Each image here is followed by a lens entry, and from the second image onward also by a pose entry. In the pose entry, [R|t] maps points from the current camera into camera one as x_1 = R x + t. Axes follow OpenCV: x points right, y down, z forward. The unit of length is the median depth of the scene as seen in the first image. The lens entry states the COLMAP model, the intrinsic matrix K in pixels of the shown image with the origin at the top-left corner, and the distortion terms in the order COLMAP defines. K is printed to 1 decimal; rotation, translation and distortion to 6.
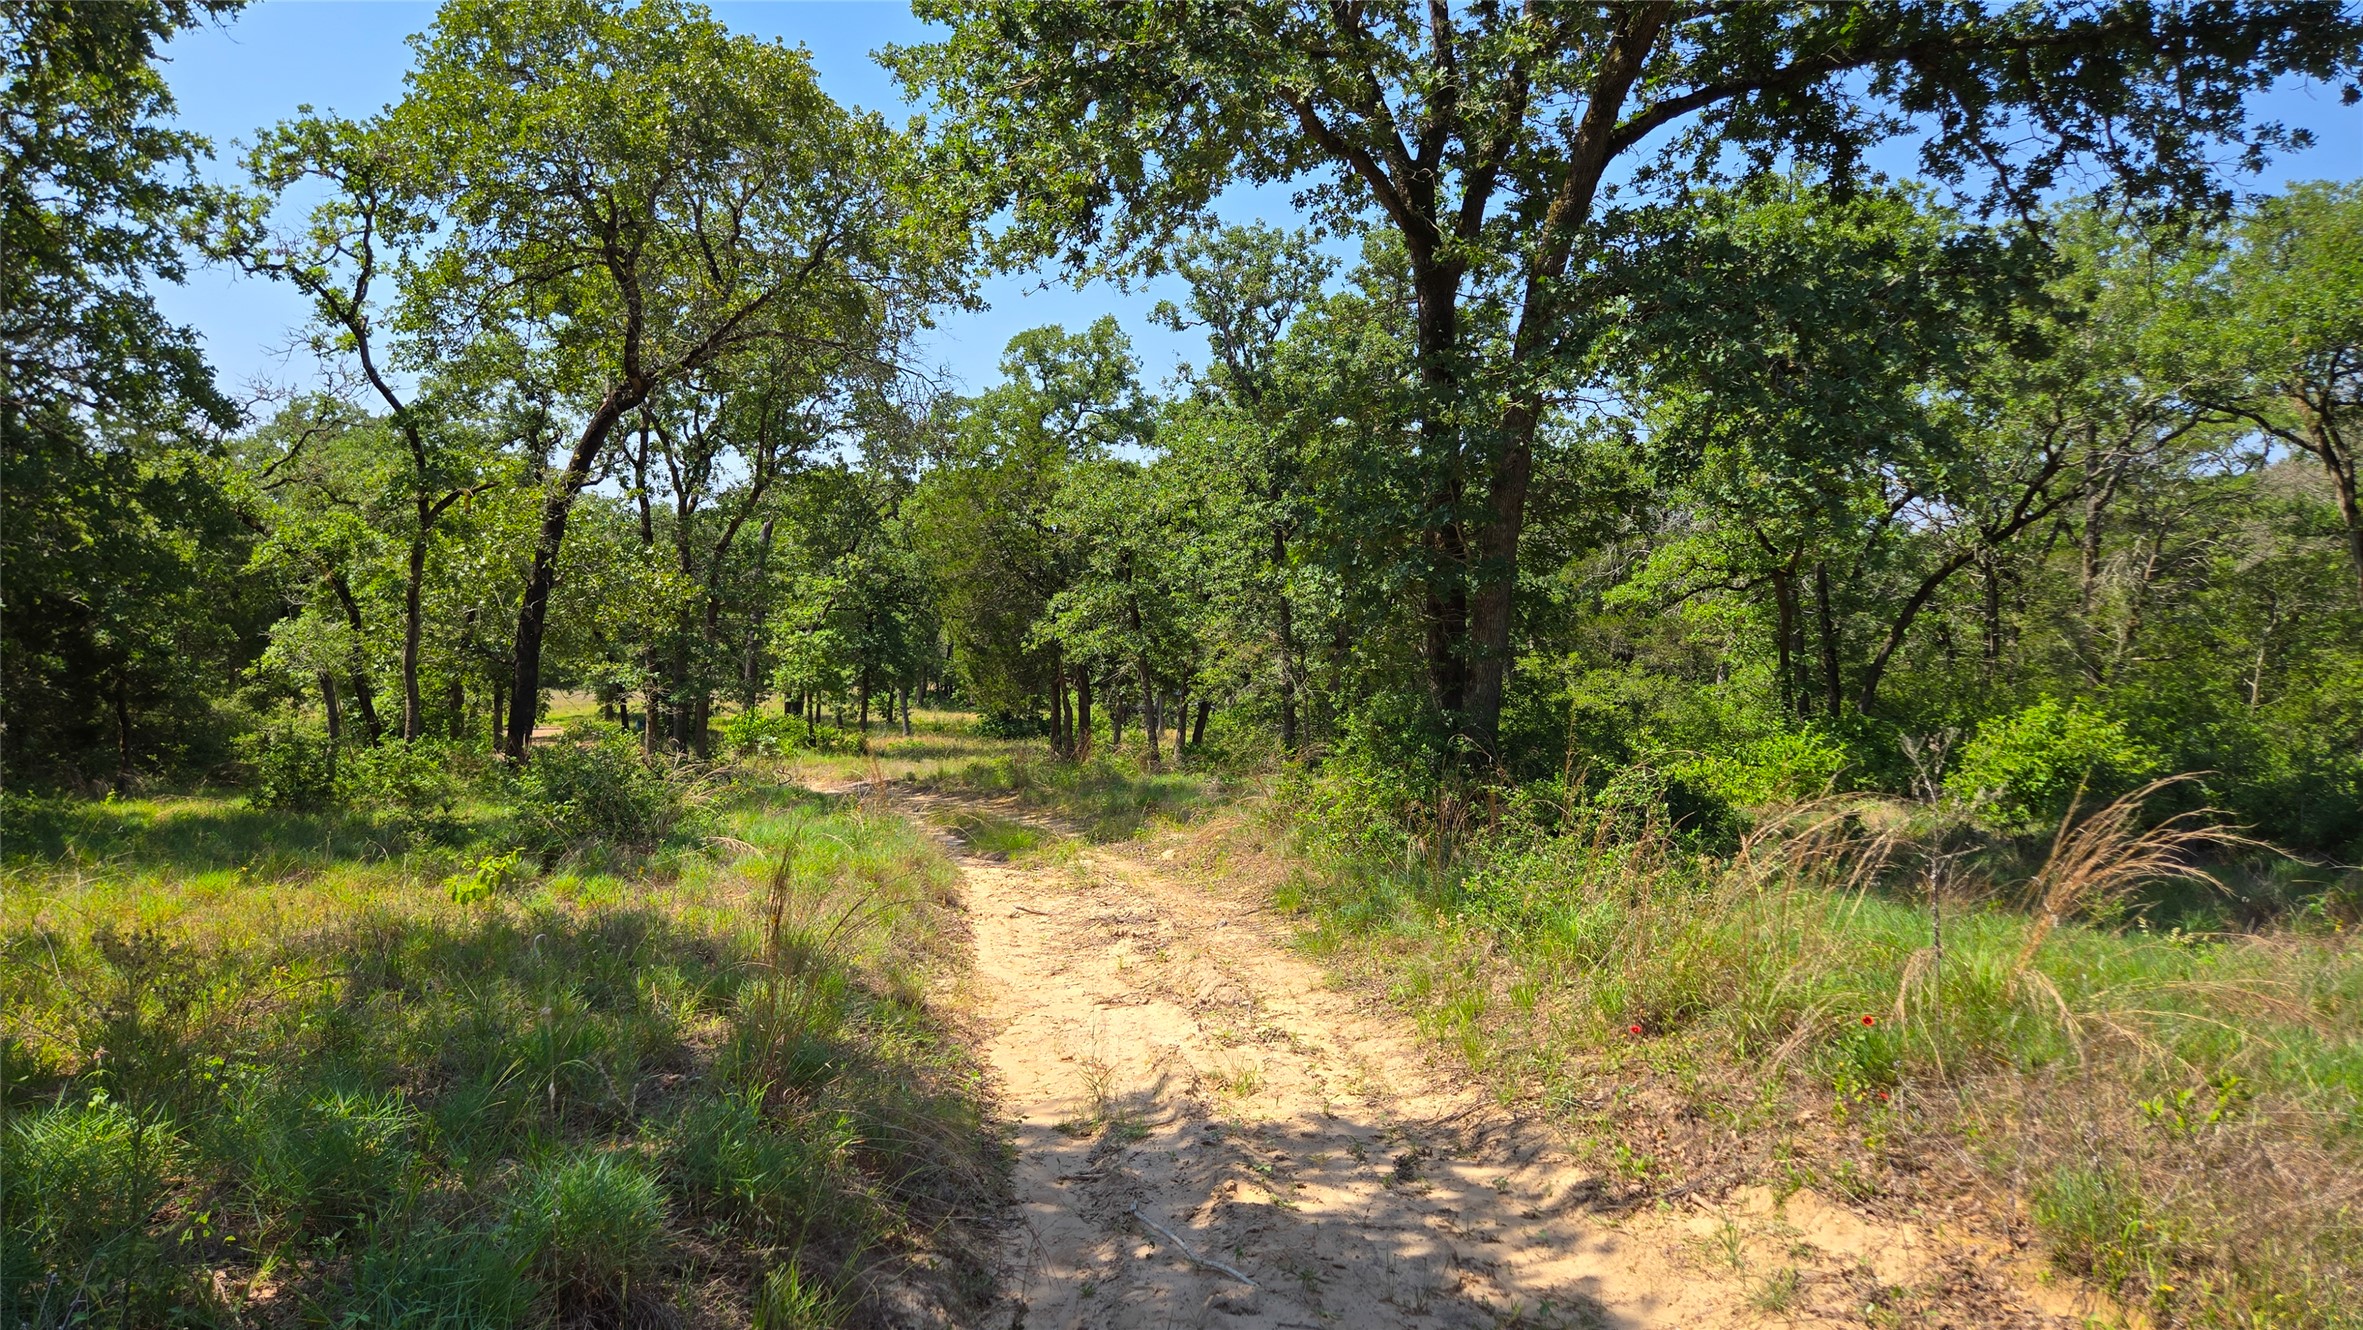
lens RADIAL K [[1682.1, 0, 1181.5], [0, 1682.1, 665.0], [0, 0, 1]] dist [-0.002631, -0.000144]
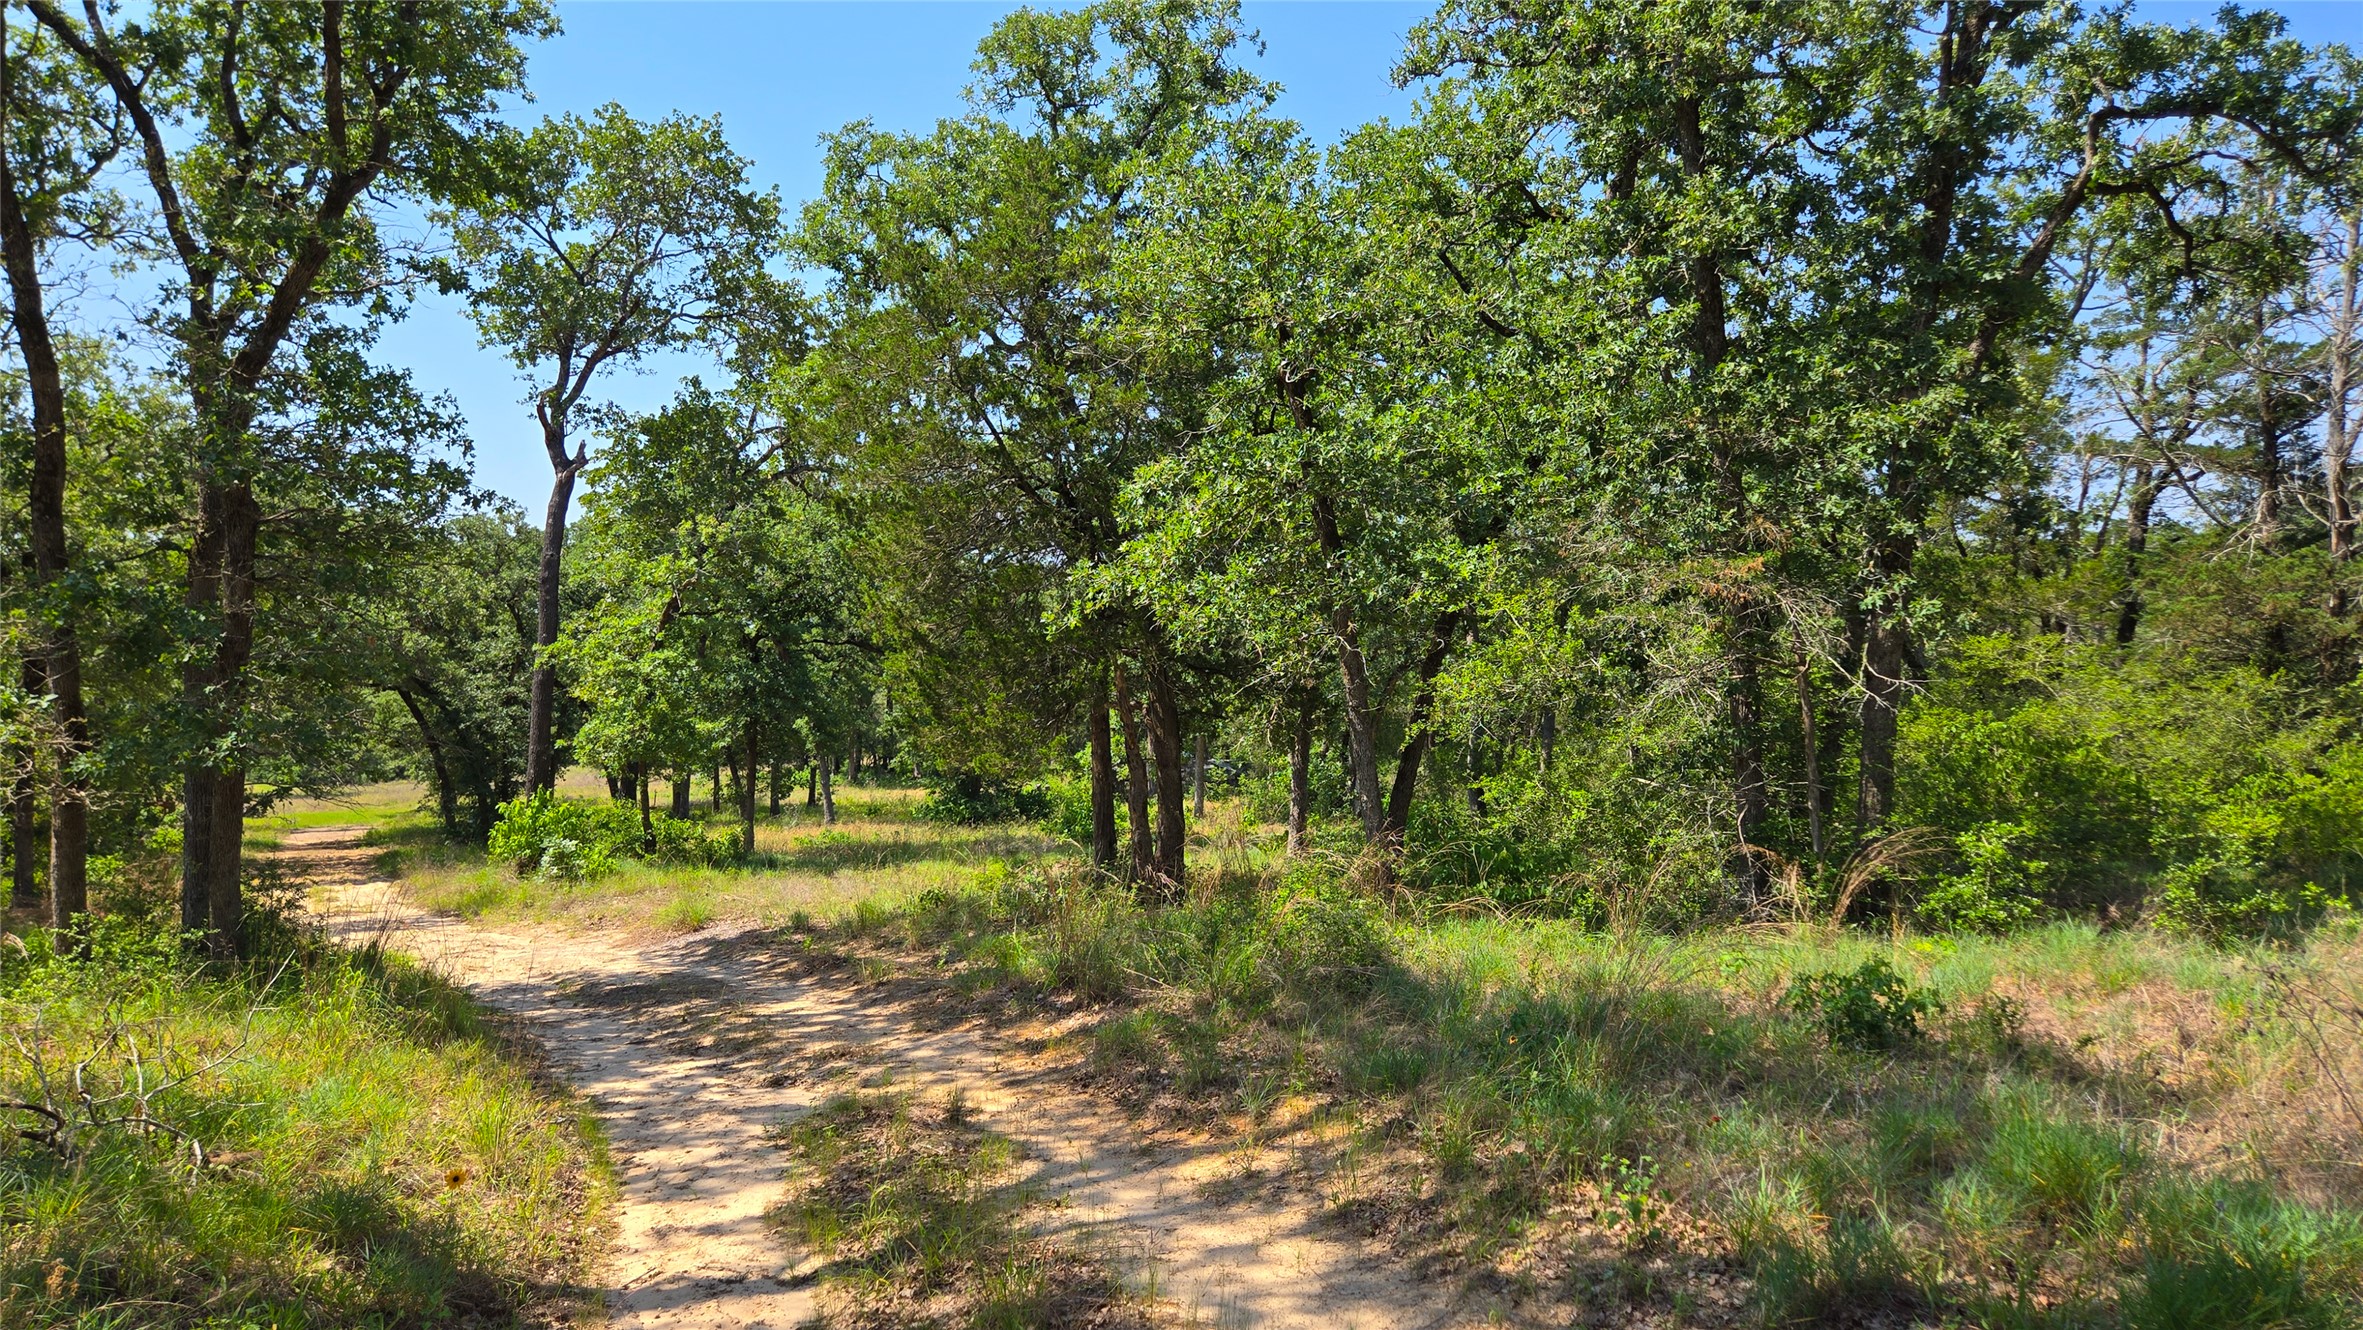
lens RADIAL K [[1593.9, 0, 1181.5], [0, 1593.9, 665.0], [0, 0, 1]] dist [0.002376, 0.000143]
pose [[0.998470, -0.031945, 0.045125, -0.058229], [0.033959, 0.998427, -0.044608, 0.014264], [-0.043629, 0.046072, 0.997985, 0.437521]]
